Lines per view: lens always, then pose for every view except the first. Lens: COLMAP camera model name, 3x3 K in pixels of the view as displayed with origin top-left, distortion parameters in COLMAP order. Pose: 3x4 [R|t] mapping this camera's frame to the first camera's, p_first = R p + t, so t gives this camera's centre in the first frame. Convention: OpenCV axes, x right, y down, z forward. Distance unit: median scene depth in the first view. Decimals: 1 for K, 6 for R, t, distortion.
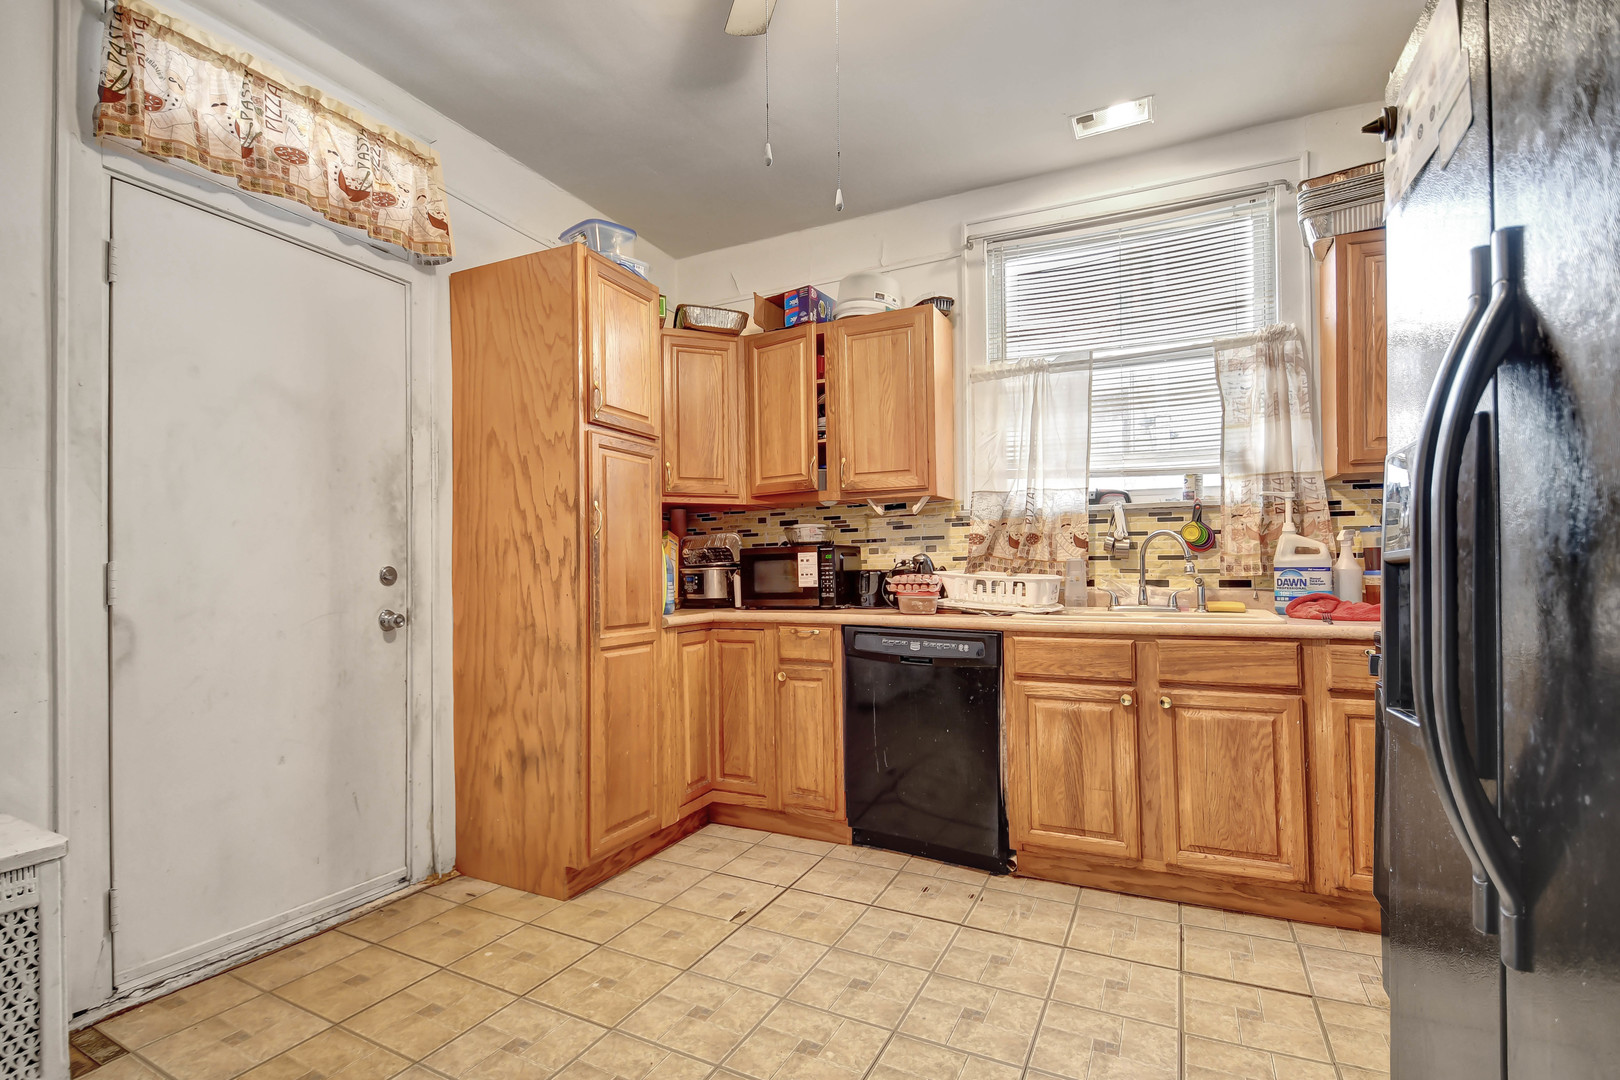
lens RADIAL K [[750.6, 0, 796.2], [0, 750.6, 564.0], [0, 0, 1]] dist [0.019594, -0.029910]
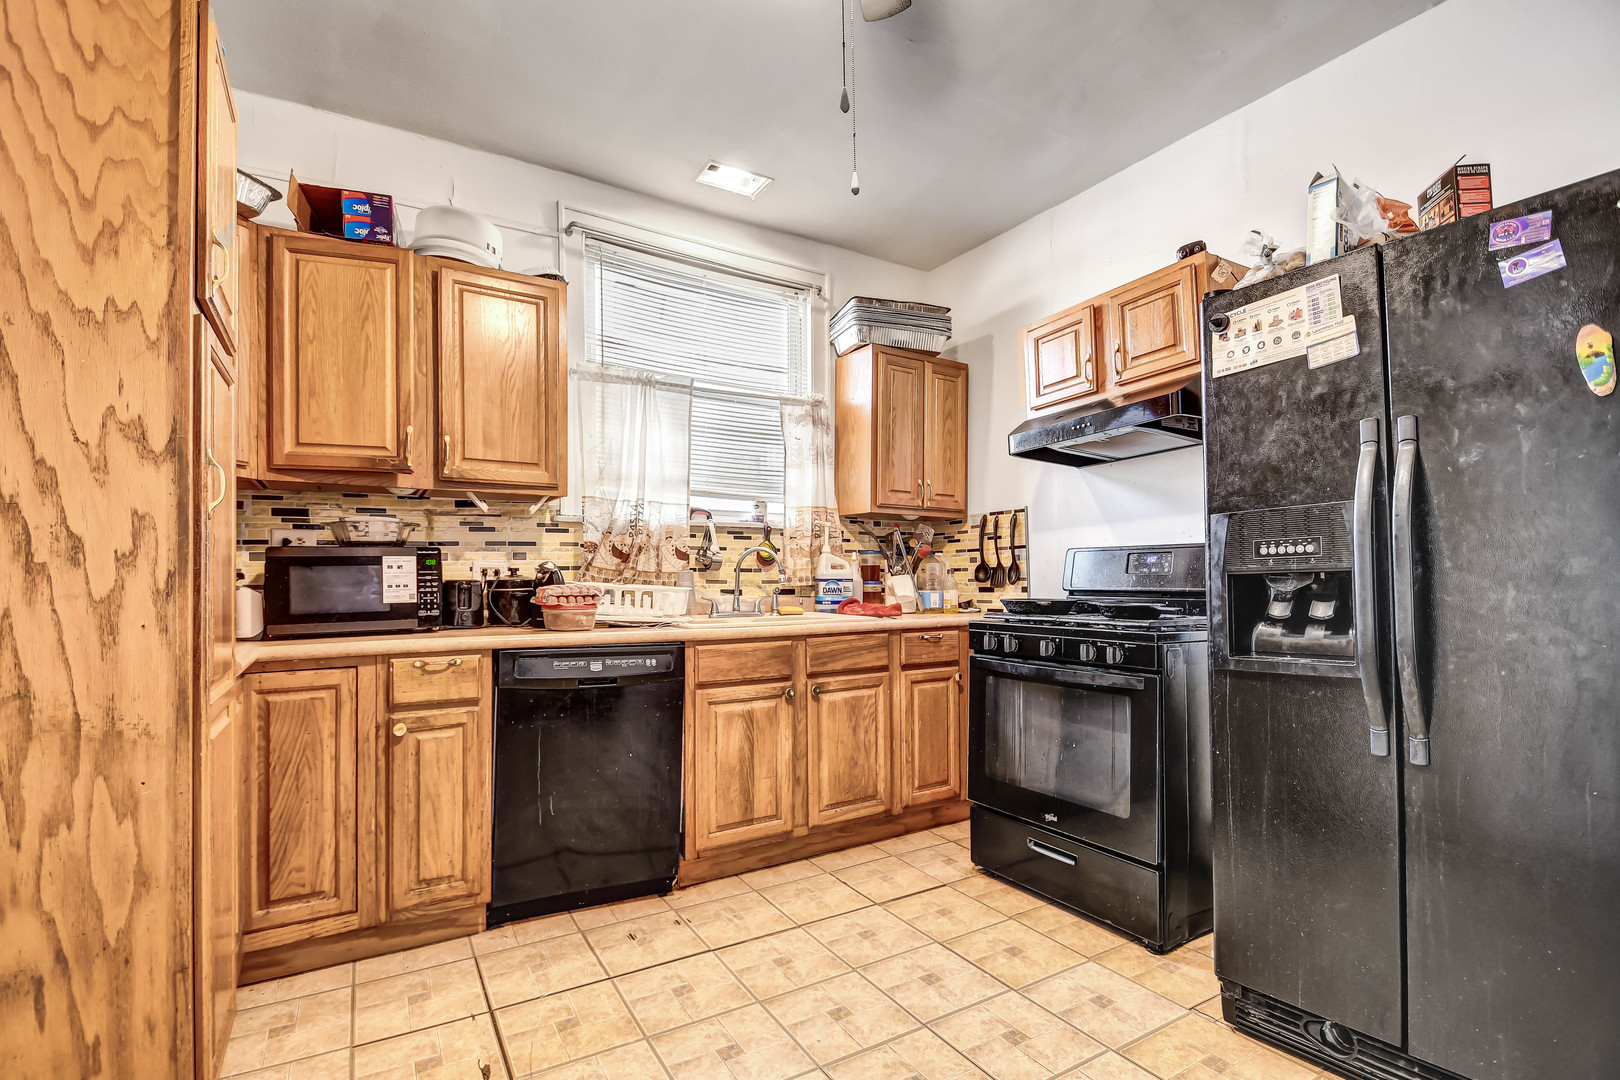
lens RADIAL K [[721.4, 0, 807.7], [0, 721.4, 558.9], [0, 0, 1]] dist [0.019478, -0.025337]
pose [[0.542506, 0.028315, 0.839575, -0.424257], [-0.006450, 0.999543, -0.029542, 0.006658], [-0.840027, 0.010612, 0.542440, 0.331185]]
